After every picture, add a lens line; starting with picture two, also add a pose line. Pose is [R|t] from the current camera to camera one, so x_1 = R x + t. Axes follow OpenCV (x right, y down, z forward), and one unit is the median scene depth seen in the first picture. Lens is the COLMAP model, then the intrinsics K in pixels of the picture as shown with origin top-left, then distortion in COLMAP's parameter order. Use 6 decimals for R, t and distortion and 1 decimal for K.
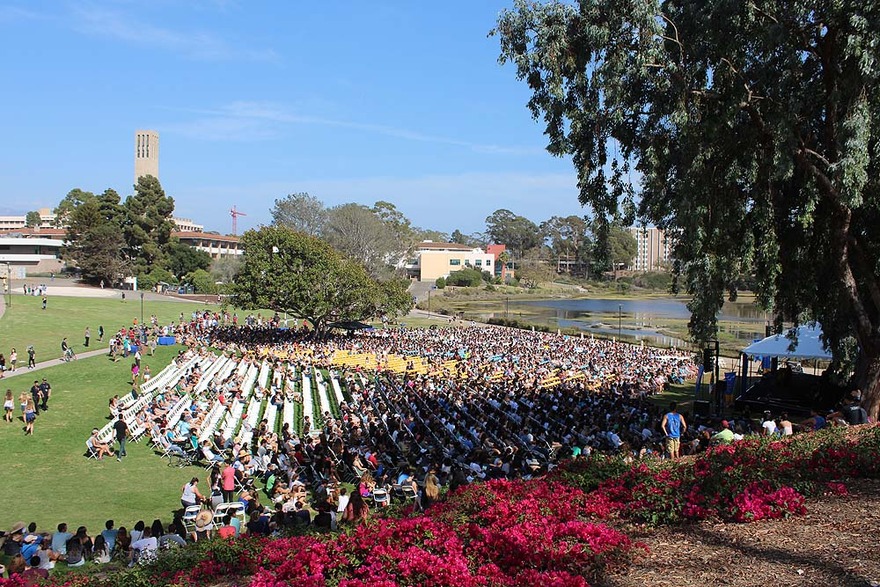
lens RADIAL K [[753.4, 0, 440.0], [0, 753.4, 293.5], [0, 0, 1]] dist [-0.003111, -0.002077]
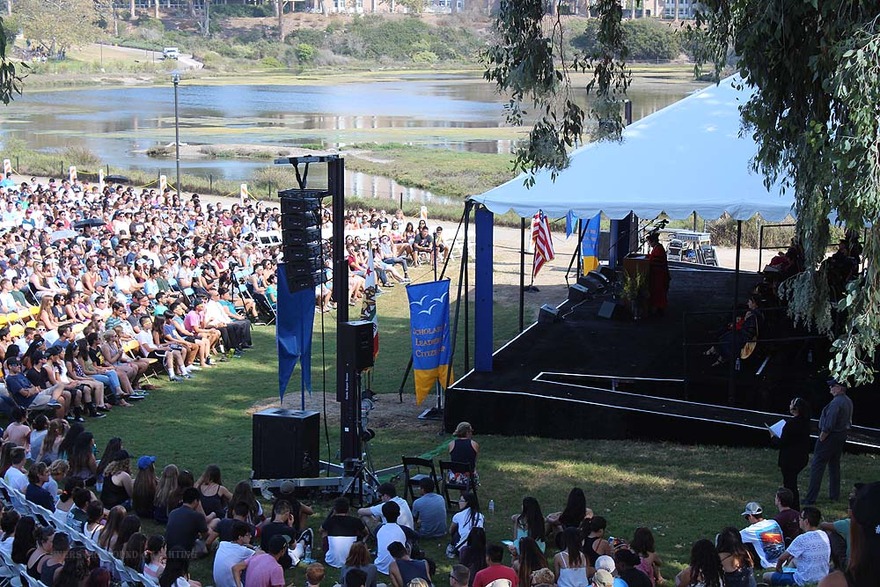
lens RADIAL K [[1152.0, 0, 440.0], [0, 1152.0, 293.5], [0, 0, 1]] dist [0.005528, 0.006069]
pose [[0.984077, -0.048330, 0.171049, 0.276414], [0.025938, 0.991069, 0.130804, 0.049254], [-0.175843, -0.124284, 0.976541, 0.527355]]
